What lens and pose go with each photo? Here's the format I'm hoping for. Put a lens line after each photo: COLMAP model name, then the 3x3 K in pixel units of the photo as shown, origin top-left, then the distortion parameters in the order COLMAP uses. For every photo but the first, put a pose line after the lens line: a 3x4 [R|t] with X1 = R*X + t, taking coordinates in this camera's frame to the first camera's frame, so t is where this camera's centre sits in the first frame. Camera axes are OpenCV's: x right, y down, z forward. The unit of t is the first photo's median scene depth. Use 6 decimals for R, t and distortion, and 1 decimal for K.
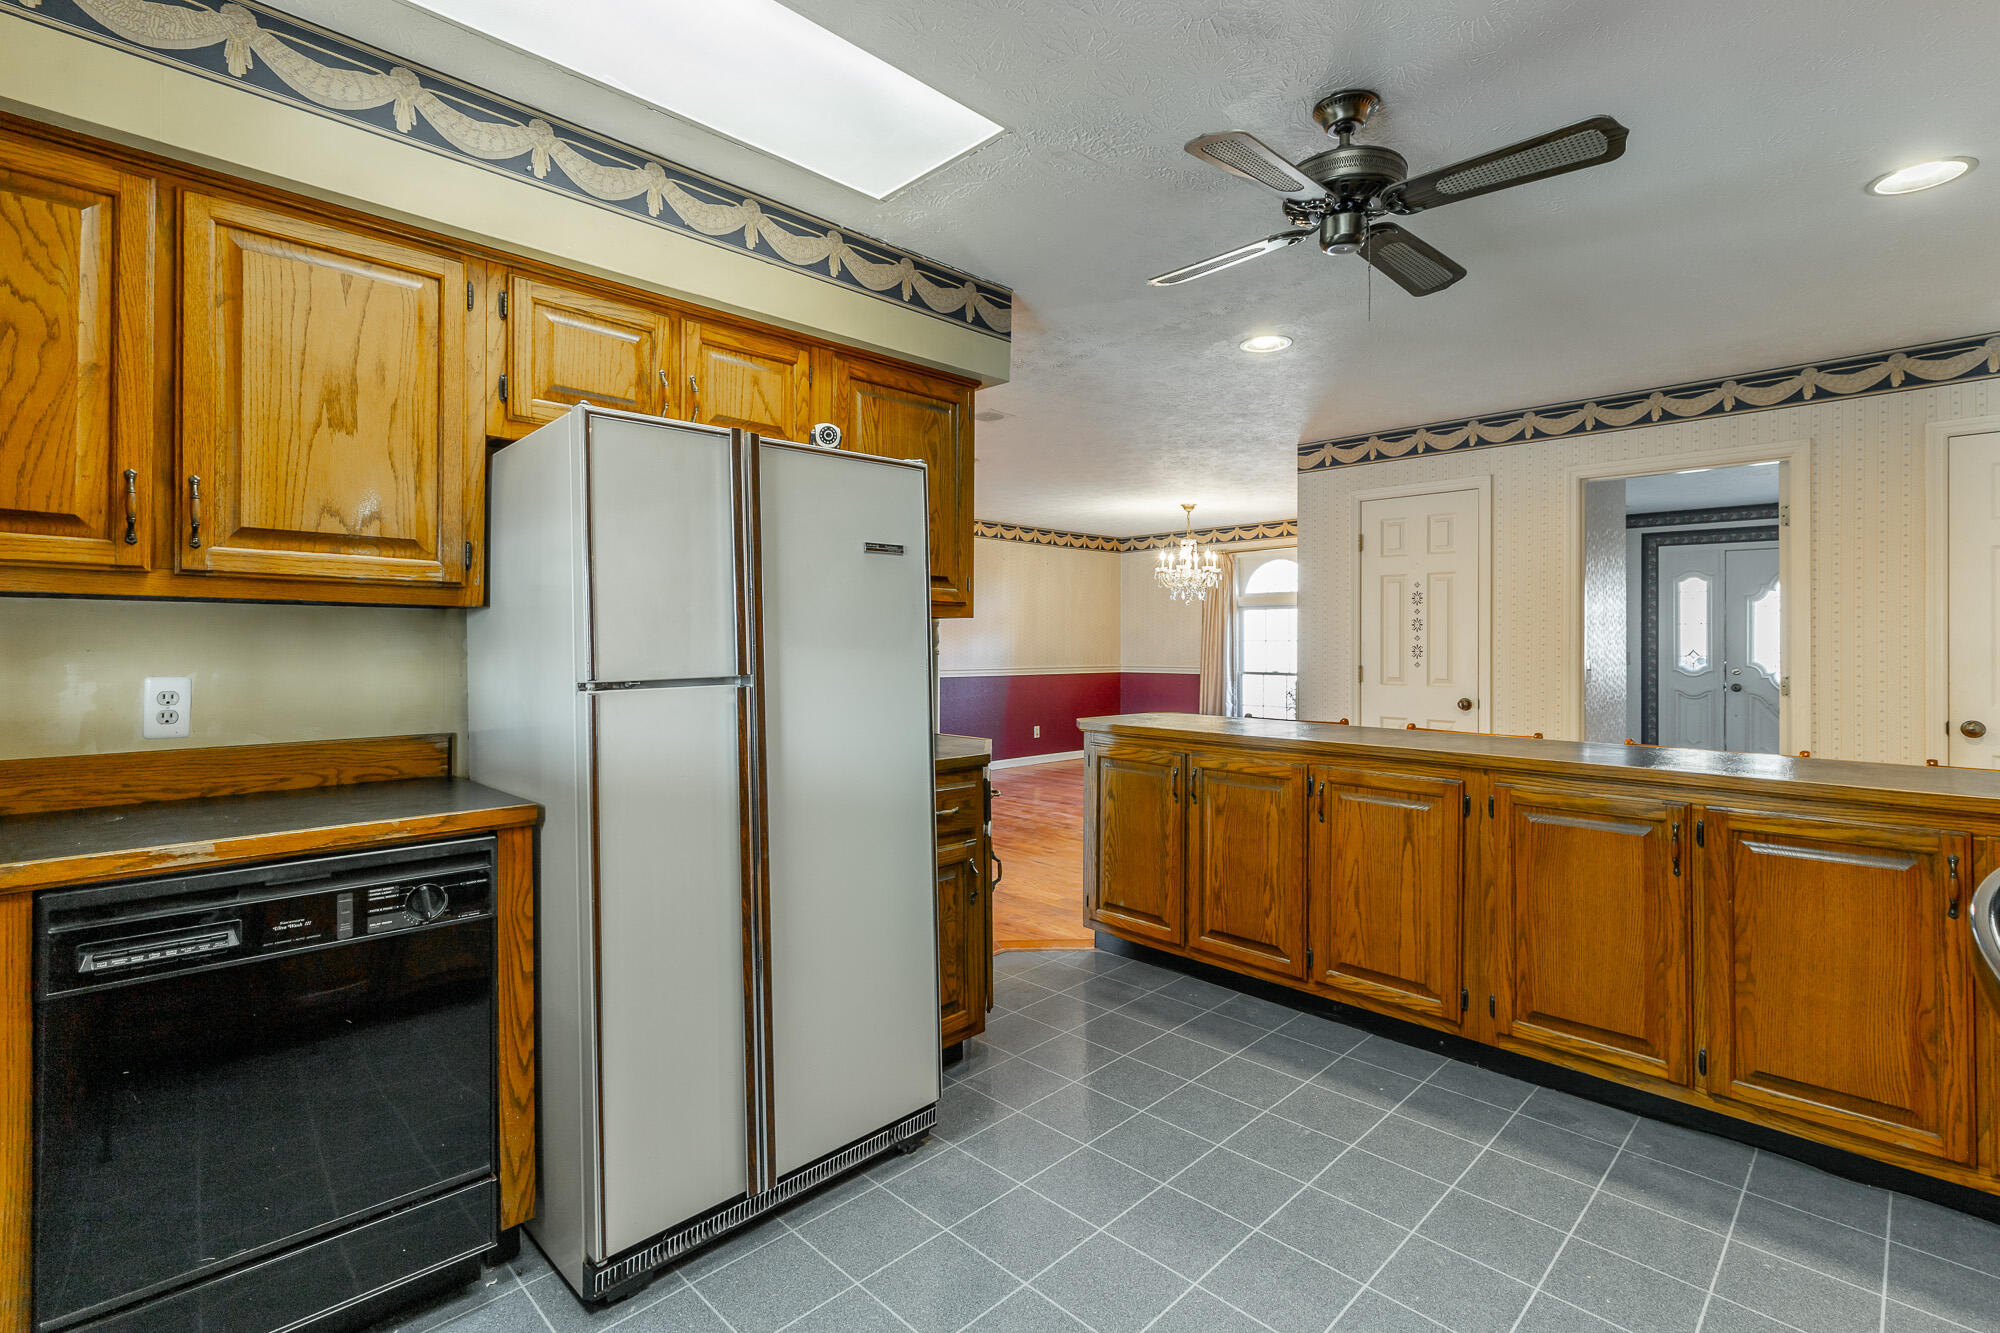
lens RADIAL K [[900.6, 0, 1000.2], [0, 900.6, 650.3], [0, 0, 1]] dist [0.005787, -0.001844]
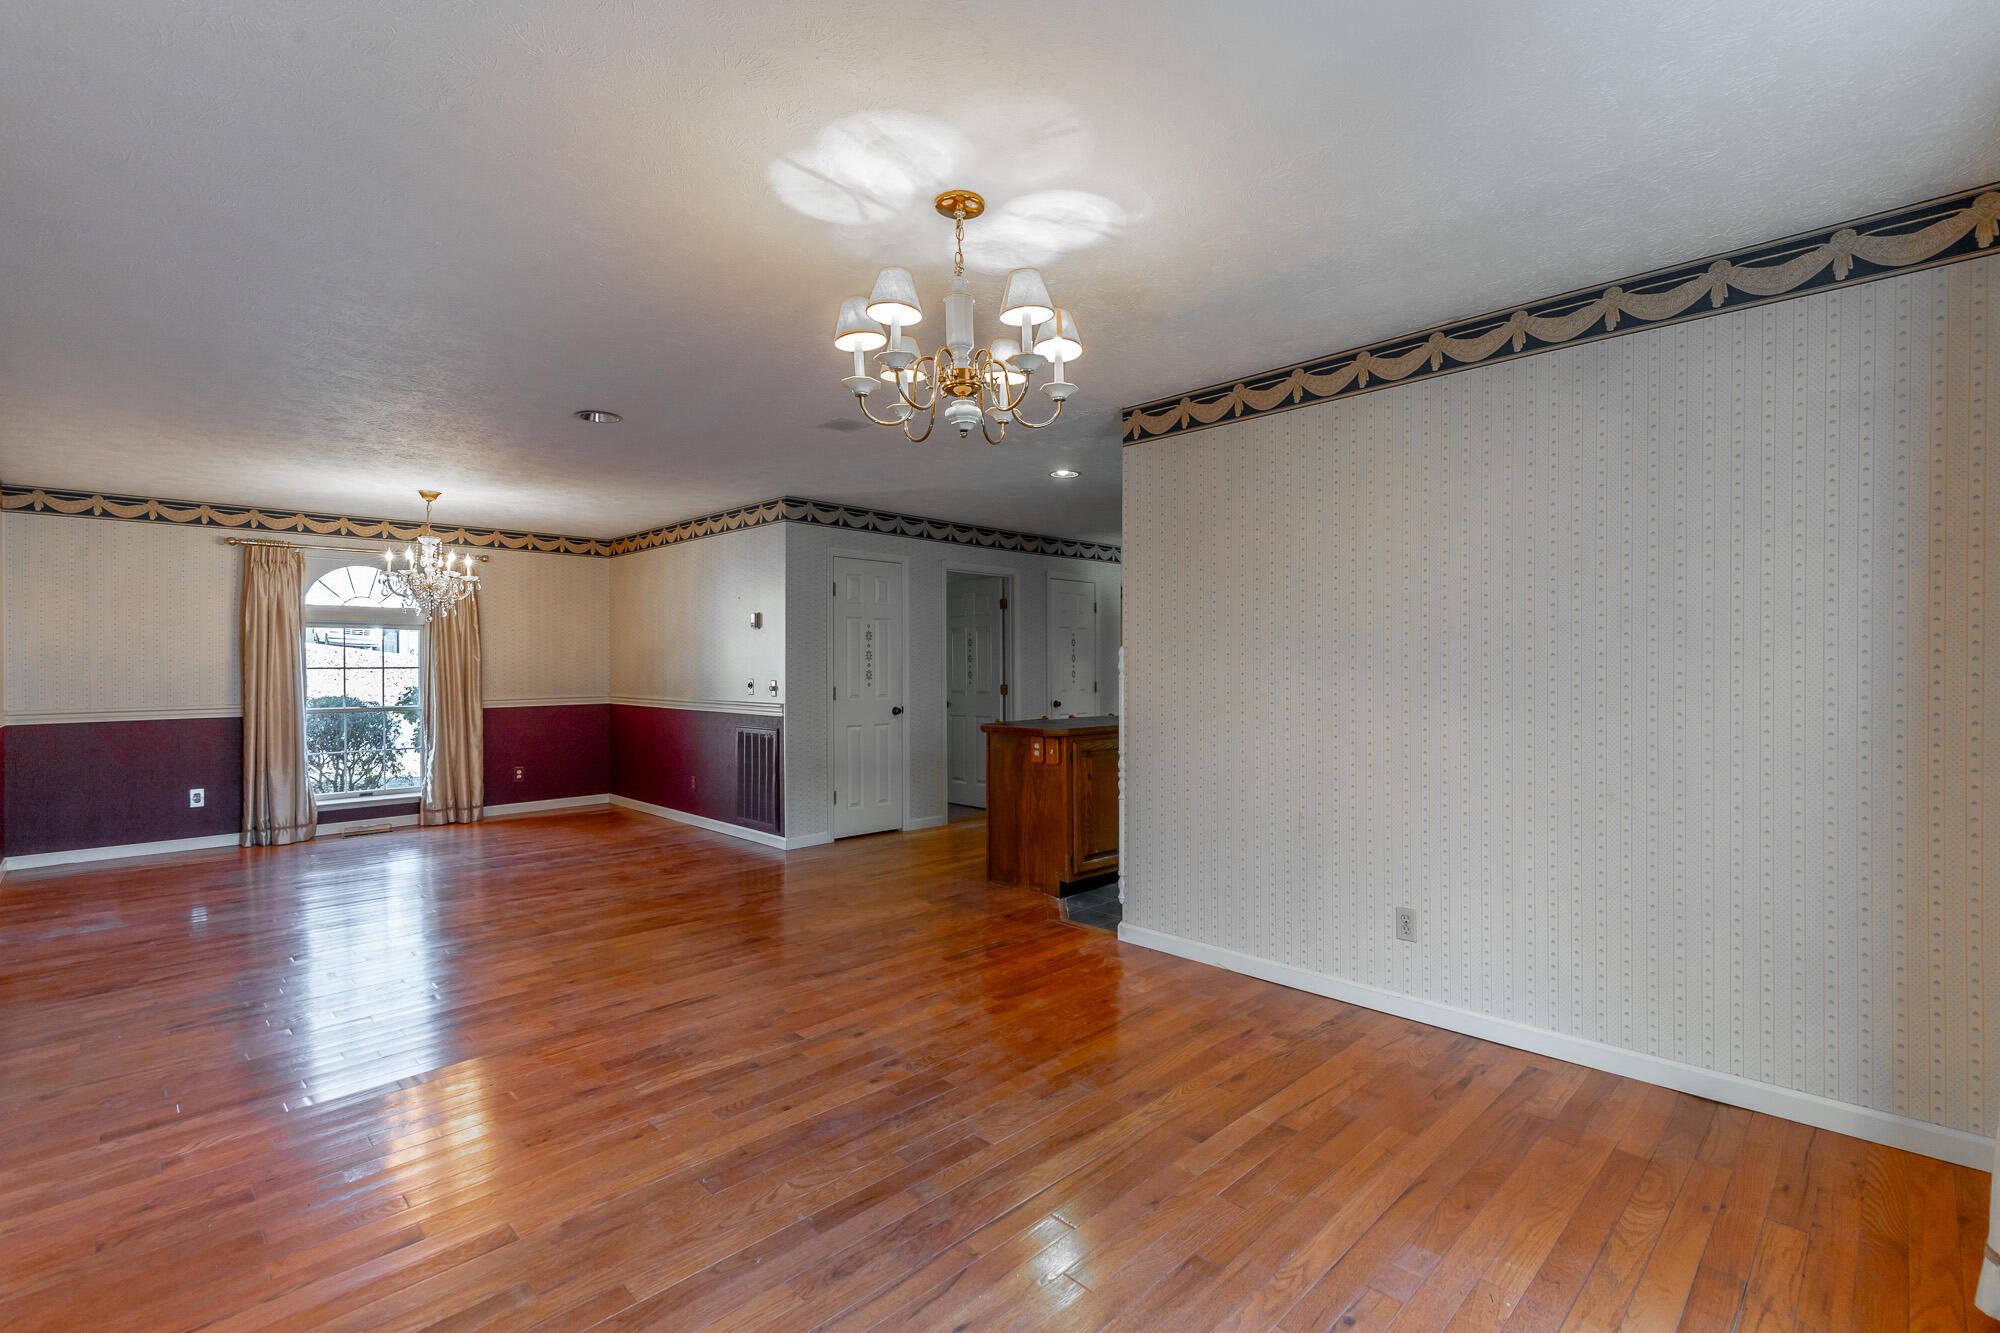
lens RADIAL K [[900.6, 0, 1032.9], [0, 900.6, 669.1], [0, 0, 1]] dist [0.005787, -0.001844]
pose [[-0.028005, -0.003929, 0.999600, -0.692402], [0.011921, 0.999920, 0.004264, -0.007689], [-0.999537, 0.012036, -0.027956, 0.606030]]
